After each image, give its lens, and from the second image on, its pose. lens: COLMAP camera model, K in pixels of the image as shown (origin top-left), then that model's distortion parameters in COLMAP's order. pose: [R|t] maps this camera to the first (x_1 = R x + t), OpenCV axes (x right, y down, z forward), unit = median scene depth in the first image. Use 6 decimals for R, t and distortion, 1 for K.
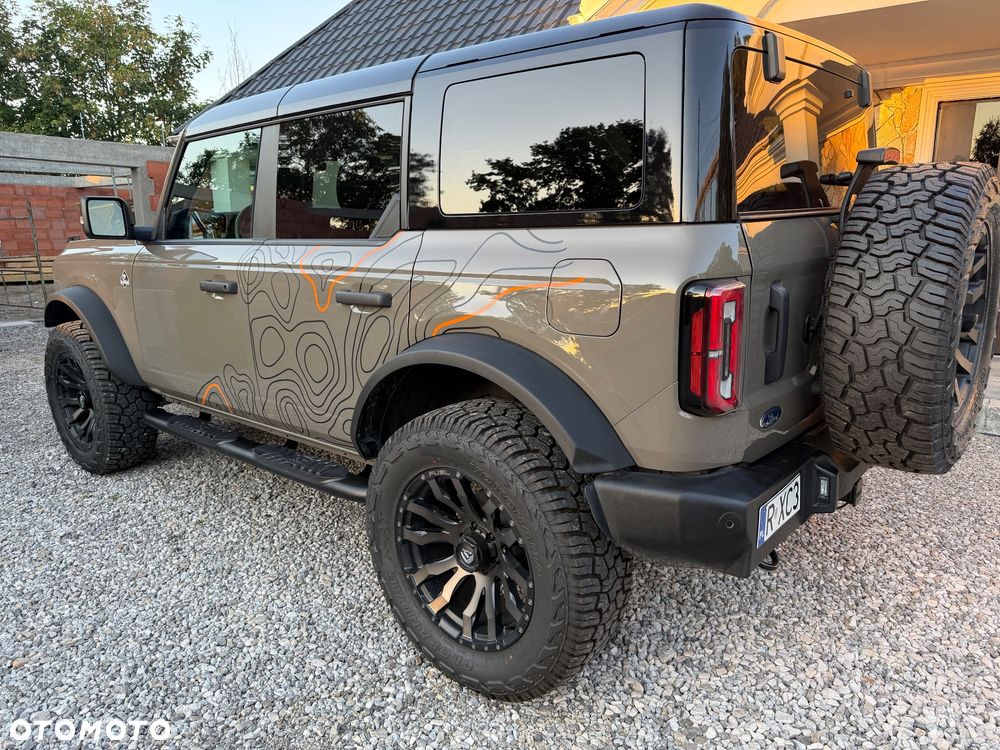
lens RADIAL K [[708.8, 0, 500.0], [0, 708.8, 375.0], [0, 0, 1]] dist [0.099530, -0.156818]
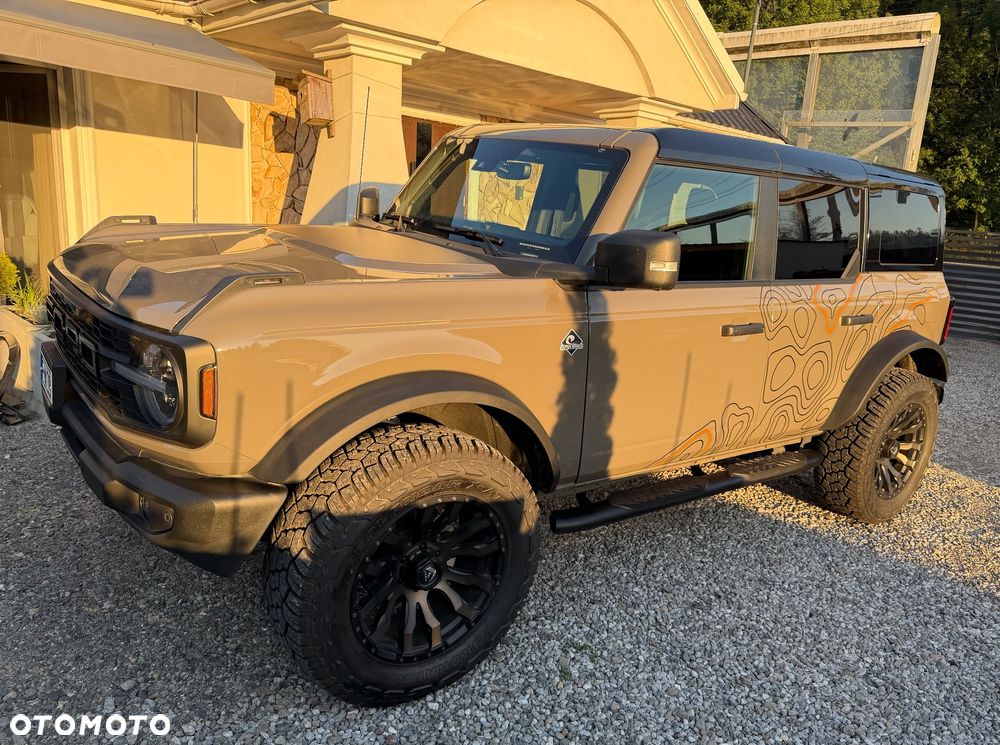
lens RADIAL K [[769.7, 0, 552.3], [0, 769.7, 408.7], [0, 0, 1]] dist [0.089041, -0.139534]
pose [[0.155103, -0.229554, 0.960858, -1.937186], [0.121347, 0.969690, 0.212076, -0.357222], [-0.980417, 0.083704, 0.178257, 1.377465]]
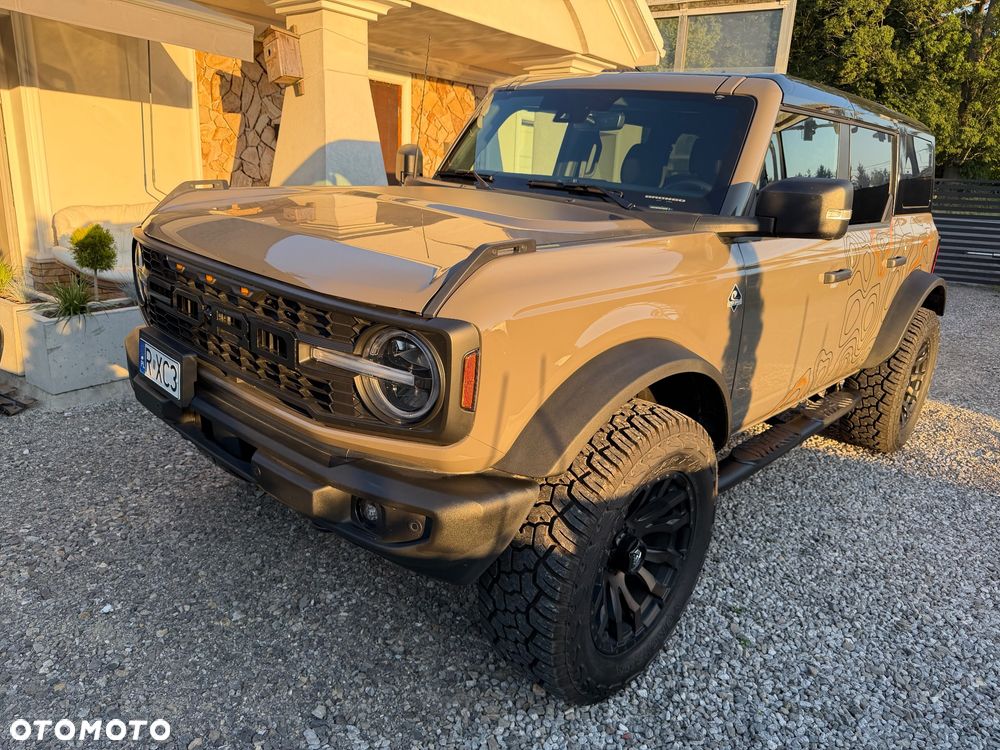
lens RADIAL K [[716.9, 0, 503.0], [0, 716.9, 370.6], [0, 0, 1]] dist [0.002640, -0.001471]
pose [[0.019184, -0.261748, 0.964946, -1.819598], [0.148717, 0.955134, 0.256130, -0.417362], [-0.988694, 0.138590, 0.057250, 1.826301]]
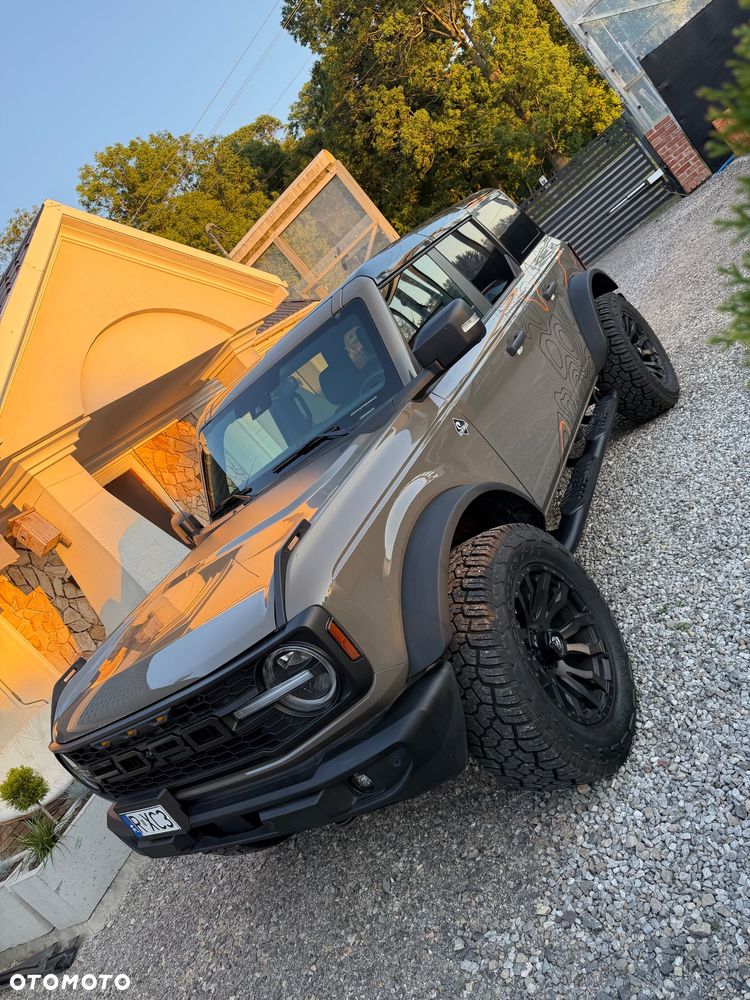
lens RADIAL K [[710.9, 0, 375.6], [0, 710.9, 494.8], [0, 0, 1]] dist [0.026658, -0.036212]
pose [[-0.148217, -0.077895, 0.985882, -1.985074], [0.783727, 0.598751, 0.165133, -0.450022], [-0.603161, 0.797138, -0.027697, 1.761303]]
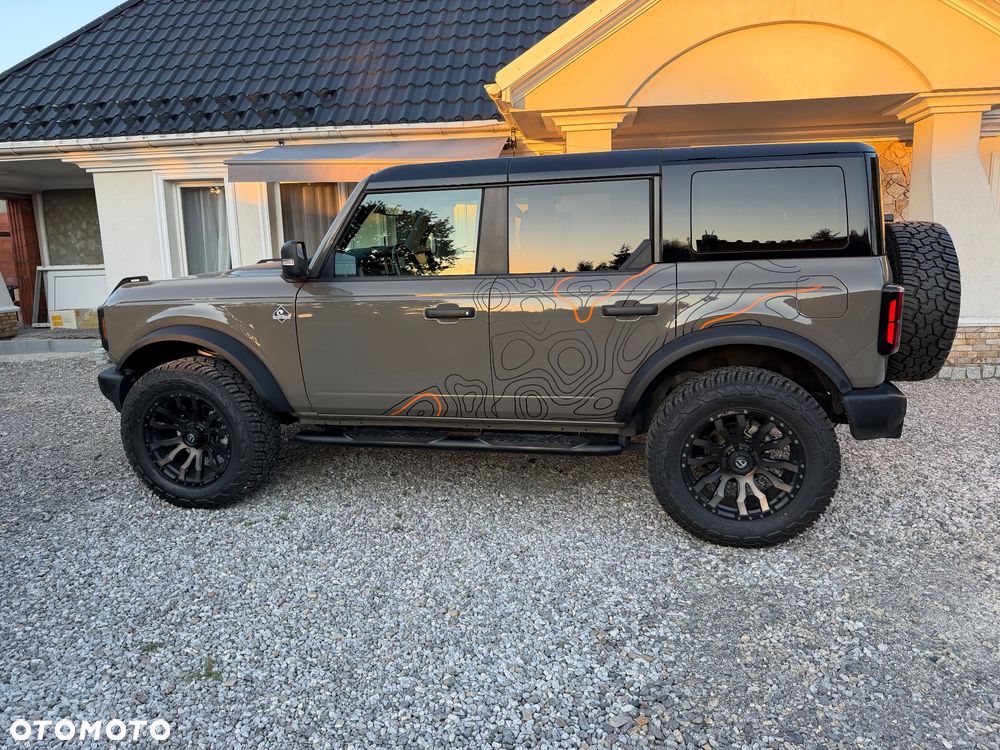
lens RADIAL K [[708.8, 0, 500.0], [0, 708.8, 375.0], [0, 0, 1]] dist [0.099530, -0.156818]
pose [[0.878376, -0.101473, 0.467074, -1.153028], [0.114579, 0.993414, 0.000345, -0.006410], [-0.464033, 0.053214, 0.884218, -0.169257]]
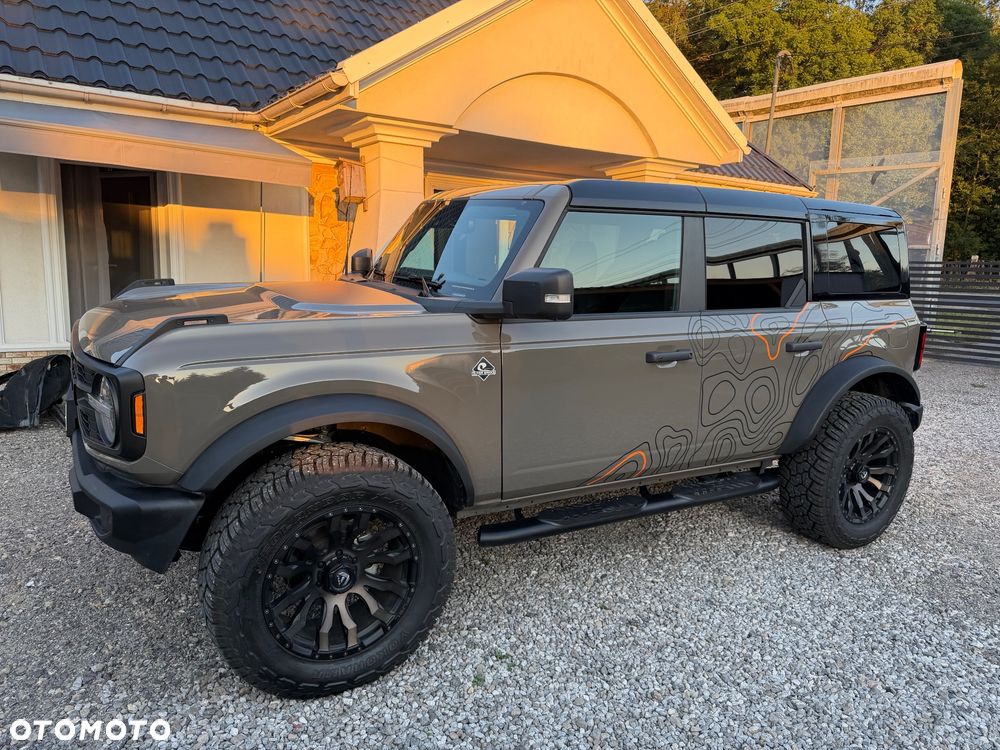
lens RADIAL K [[710.9, 0, 500.0], [0, 710.9, 375.0], [0, 0, 1]] dist [0.026658, -0.036212]
pose [[0.317878, -0.136245, 0.938291, -1.898103], [0.163059, 0.982732, 0.087456, -0.294593], [-0.934005, 0.125197, 0.334605, 1.128911]]
